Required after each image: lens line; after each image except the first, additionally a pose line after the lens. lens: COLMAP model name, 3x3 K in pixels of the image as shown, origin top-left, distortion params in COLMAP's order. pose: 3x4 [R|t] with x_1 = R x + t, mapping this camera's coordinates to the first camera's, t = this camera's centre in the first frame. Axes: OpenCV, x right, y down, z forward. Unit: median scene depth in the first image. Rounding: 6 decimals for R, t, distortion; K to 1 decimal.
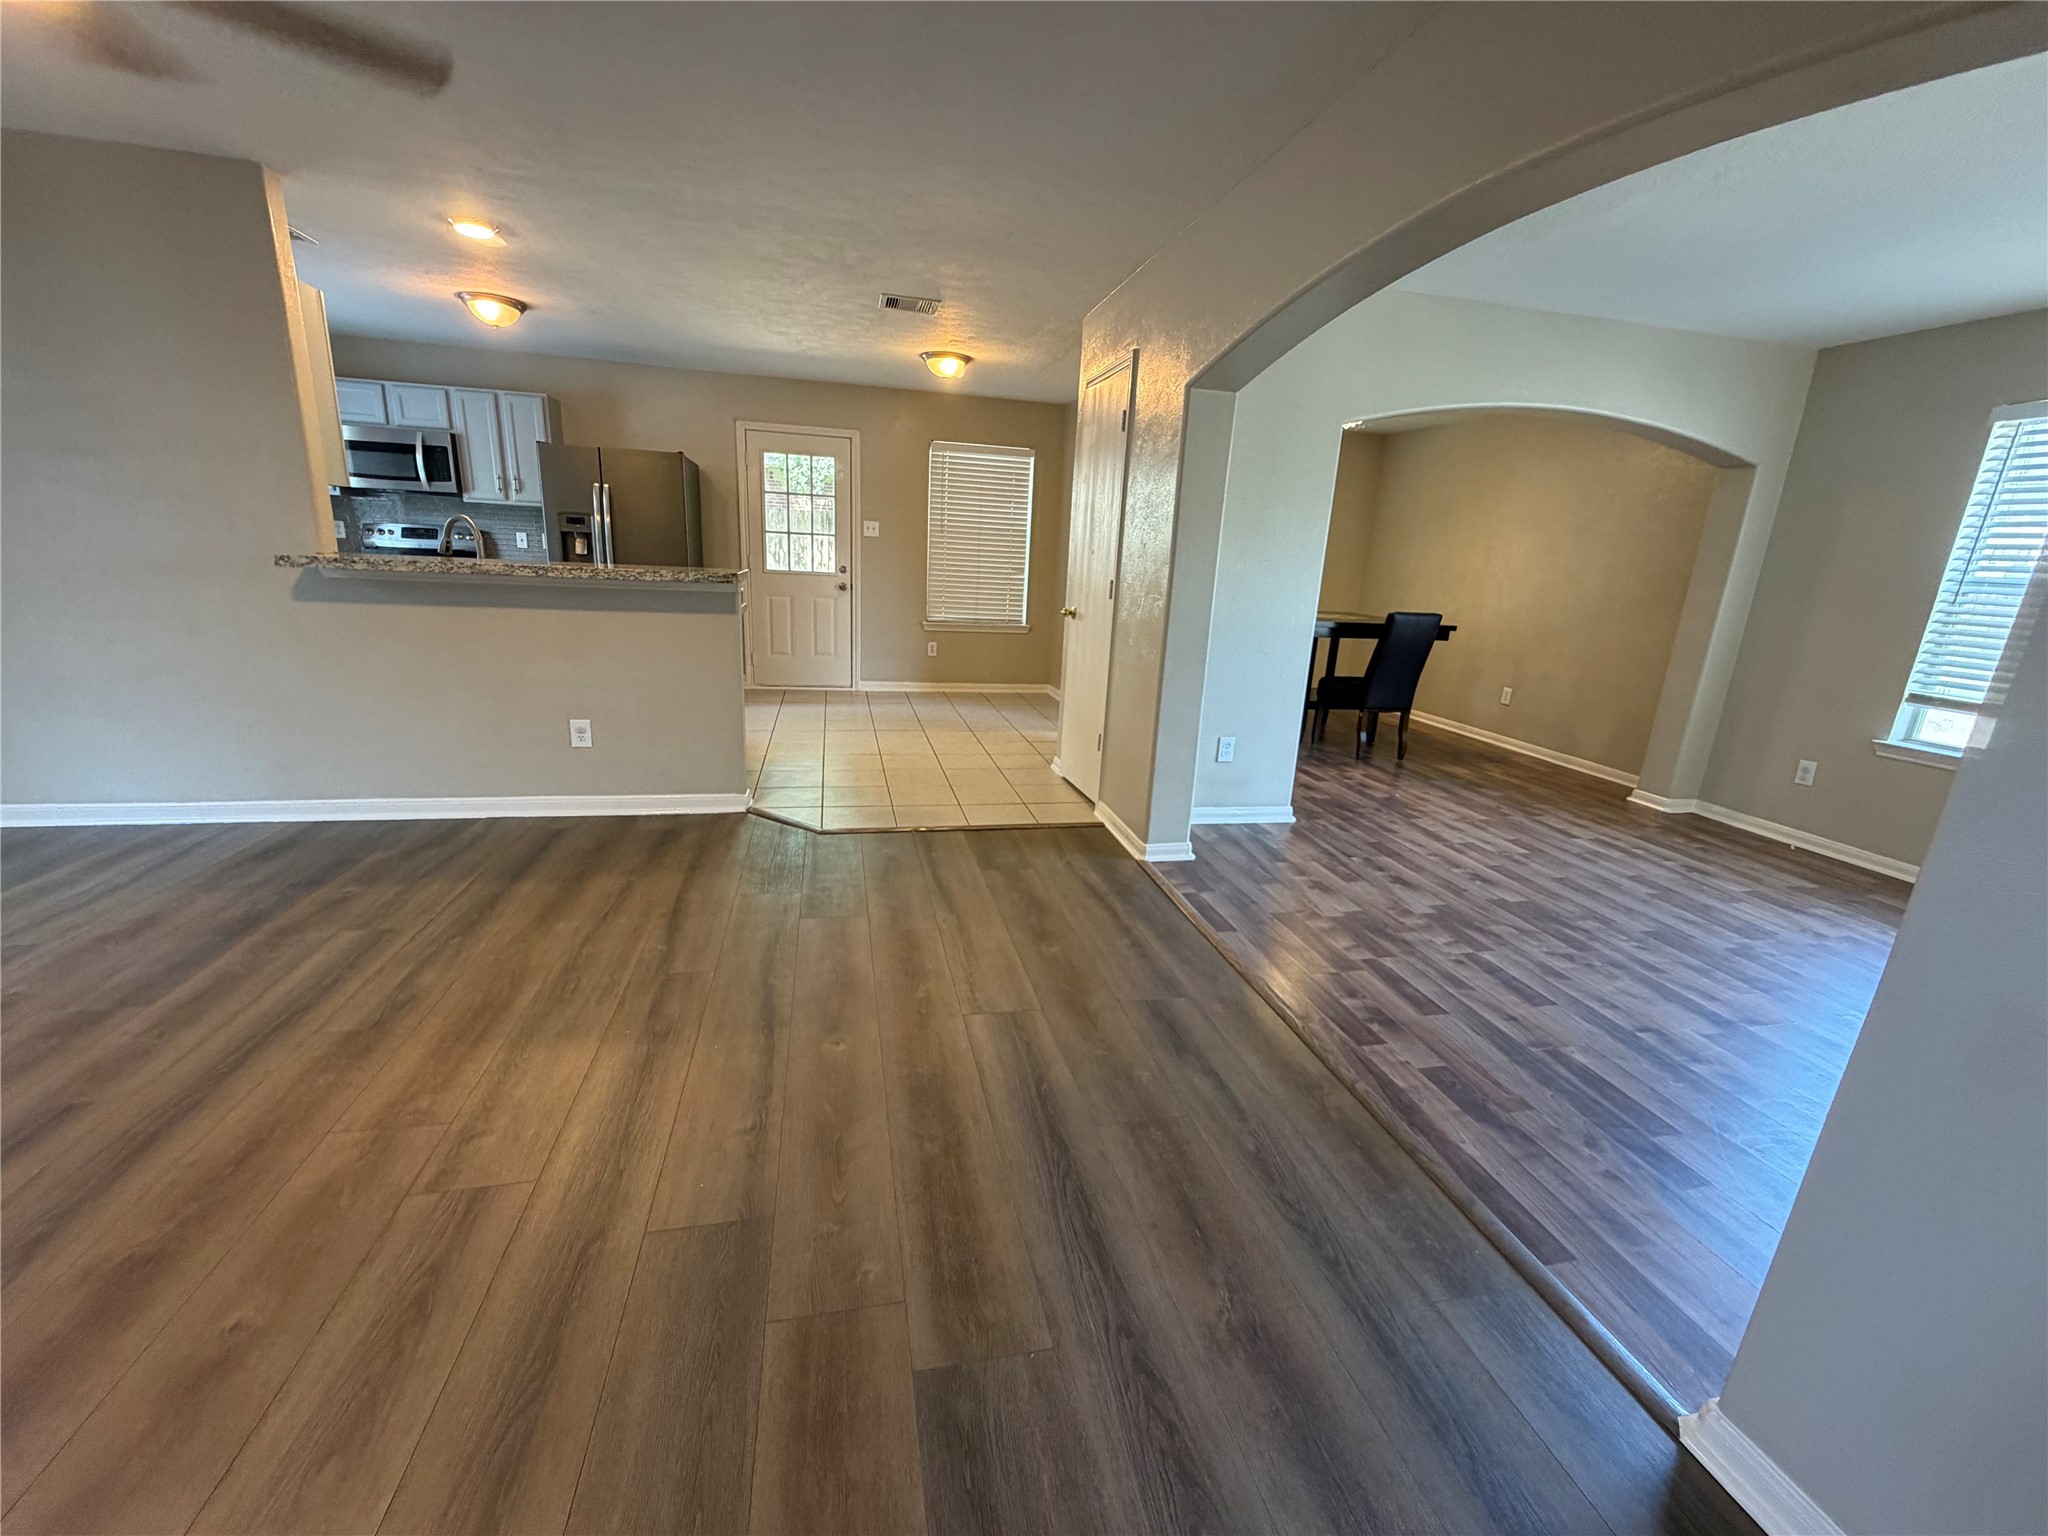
lens RADIAL K [[819.6, 0, 1017.0], [0, 819.6, 766.6], [0, 0, 1]] dist [-0.000008, -0.001849]
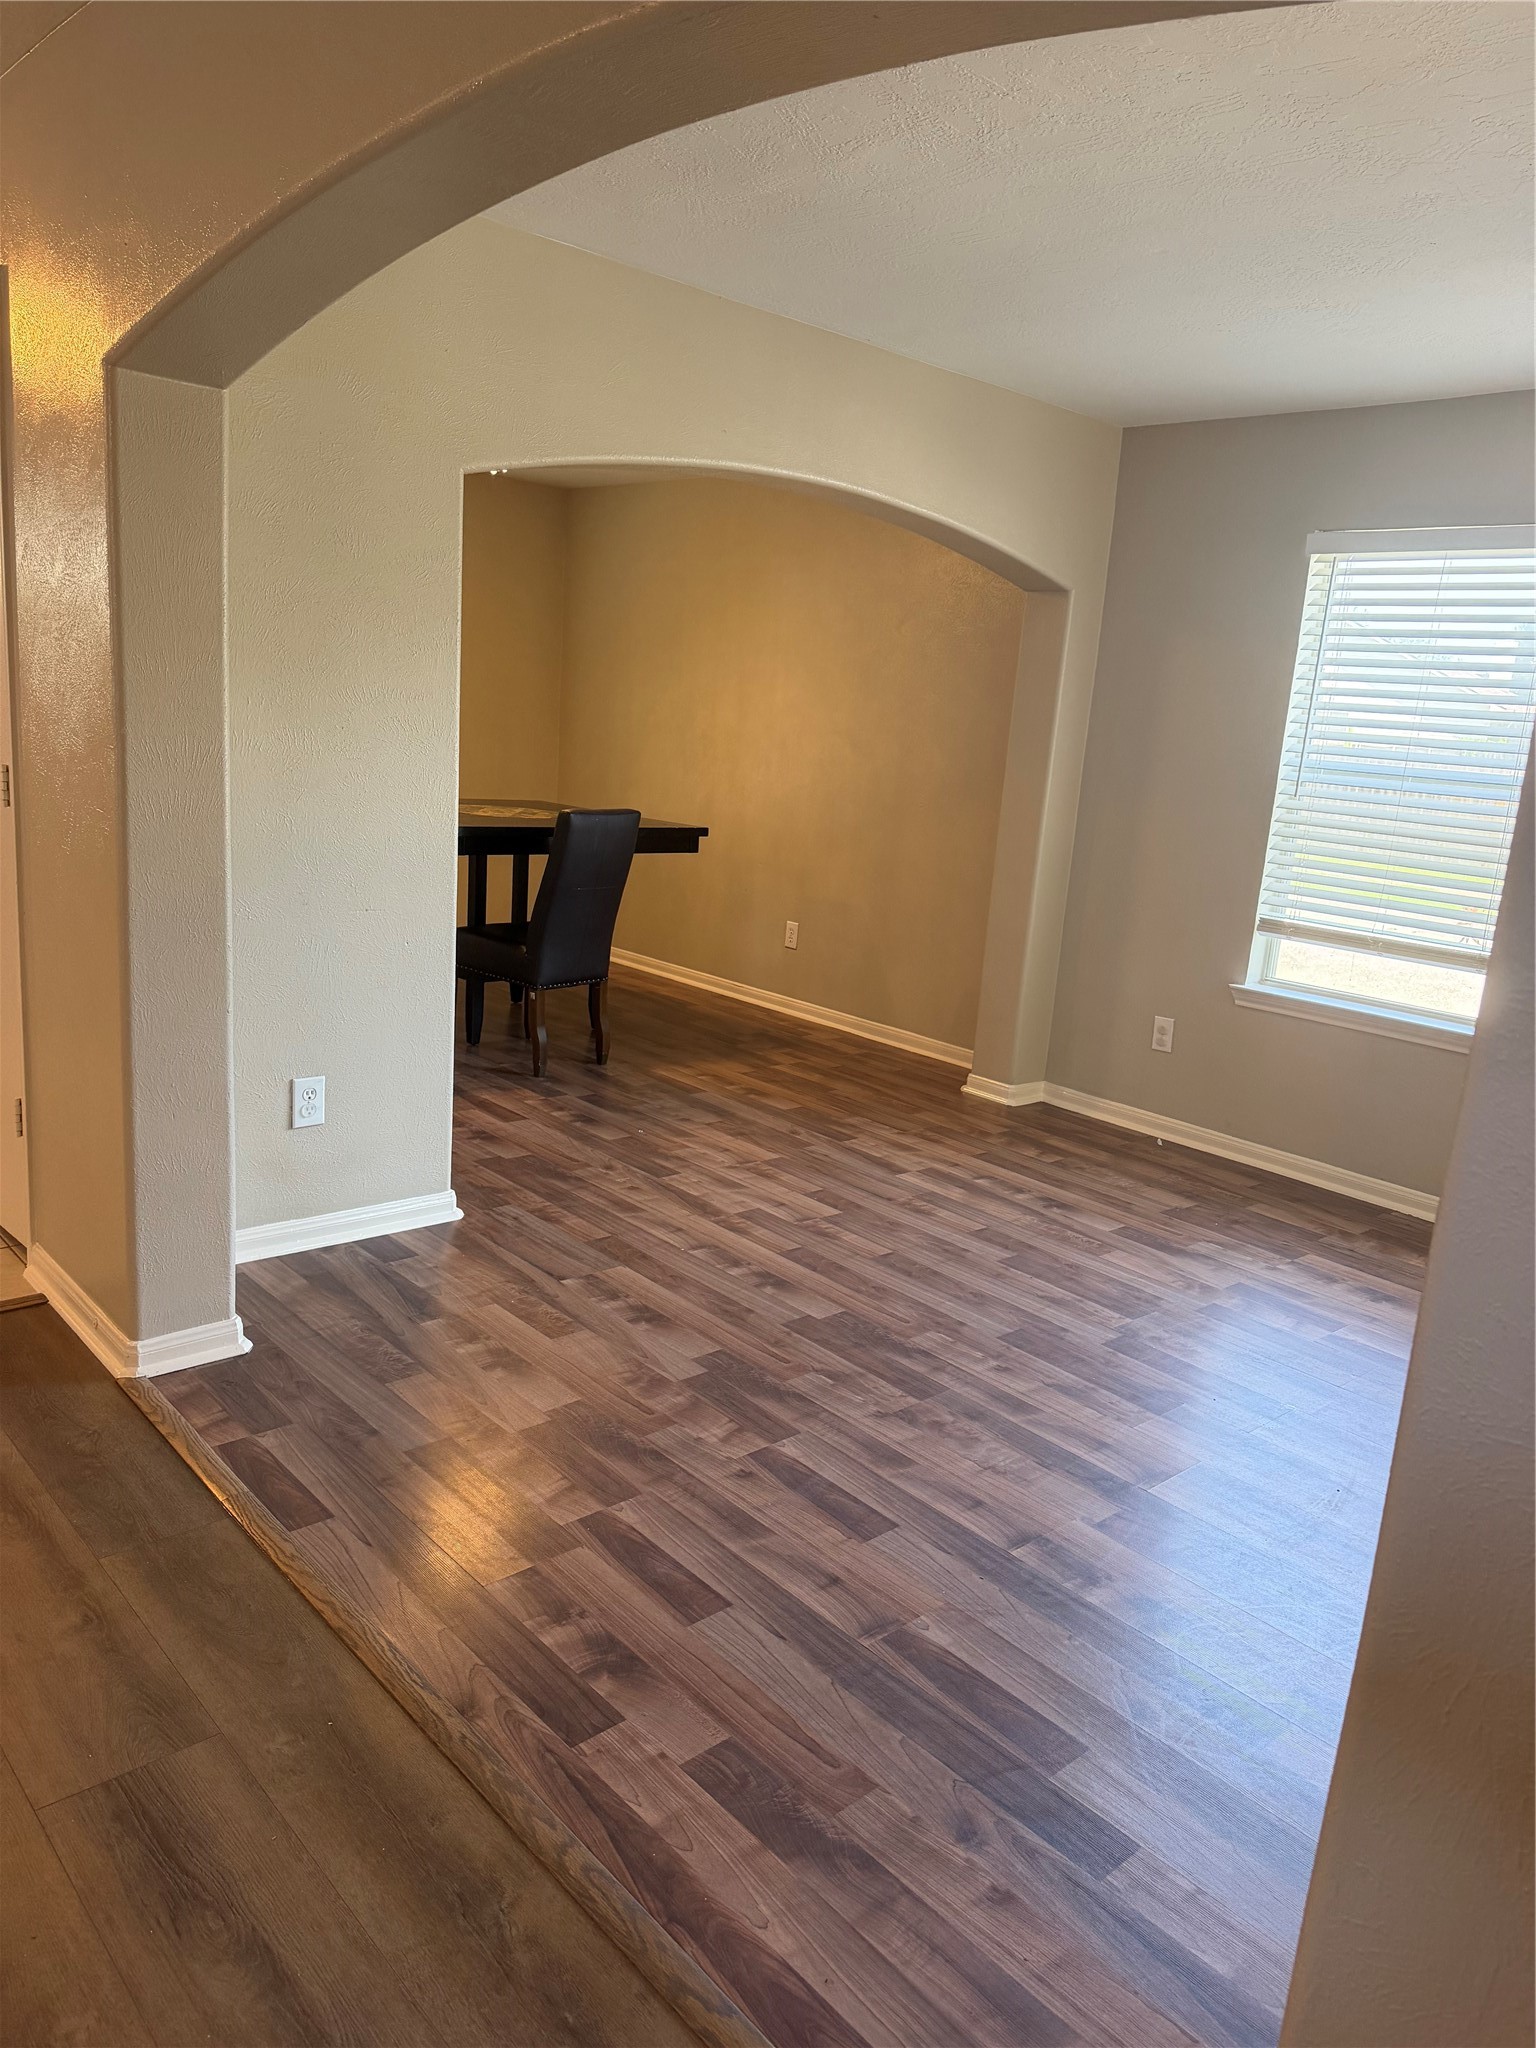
lens RADIAL K [[1420.1, 0, 786.0], [0, 1420.1, 1023.8], [0, 0, 1]] dist [0.040019, -0.050386]
pose [[0.864756, -0.091701, 0.493749, 0.098245], [0.095511, 0.995273, 0.017568, -0.067267], [-0.493026, 0.031966, 0.869427, 0.117522]]
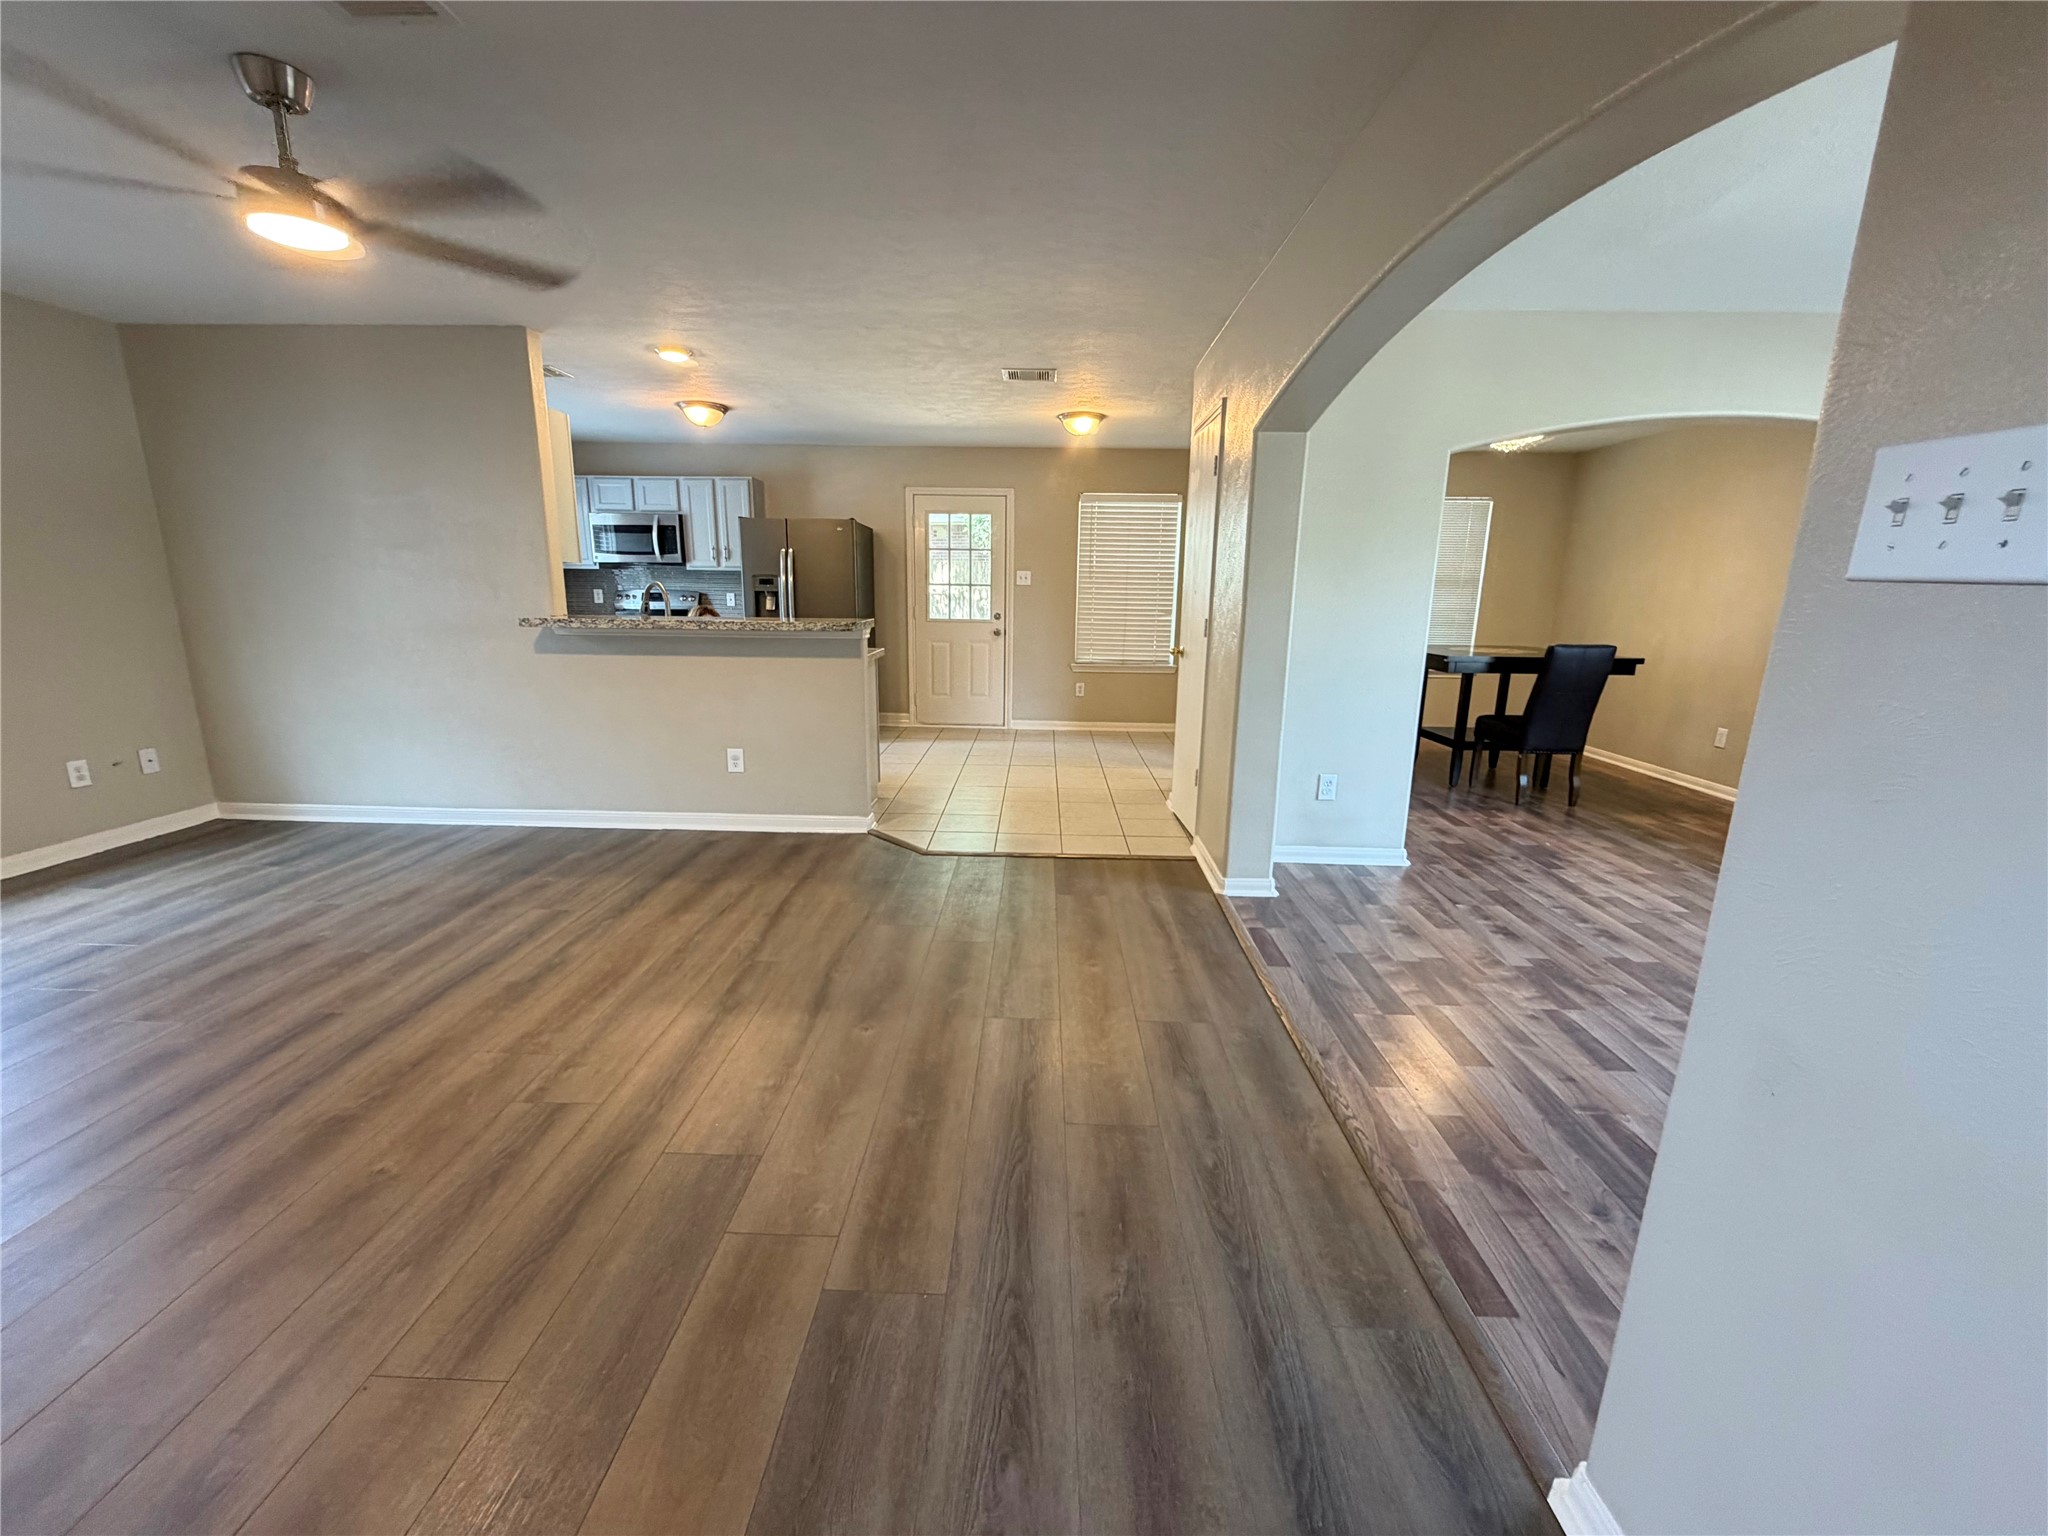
lens RADIAL K [[819.6, 0, 1019.8], [0, 819.6, 768.5], [0, 0, 1]] dist [-0.000008, -0.001849]
pose [[0.968261, 0.016425, -0.249403, 0.172902], [-0.028783, 0.998527, -0.045985, 0.014679], [0.248280, 0.051704, 0.967307, -0.043873]]
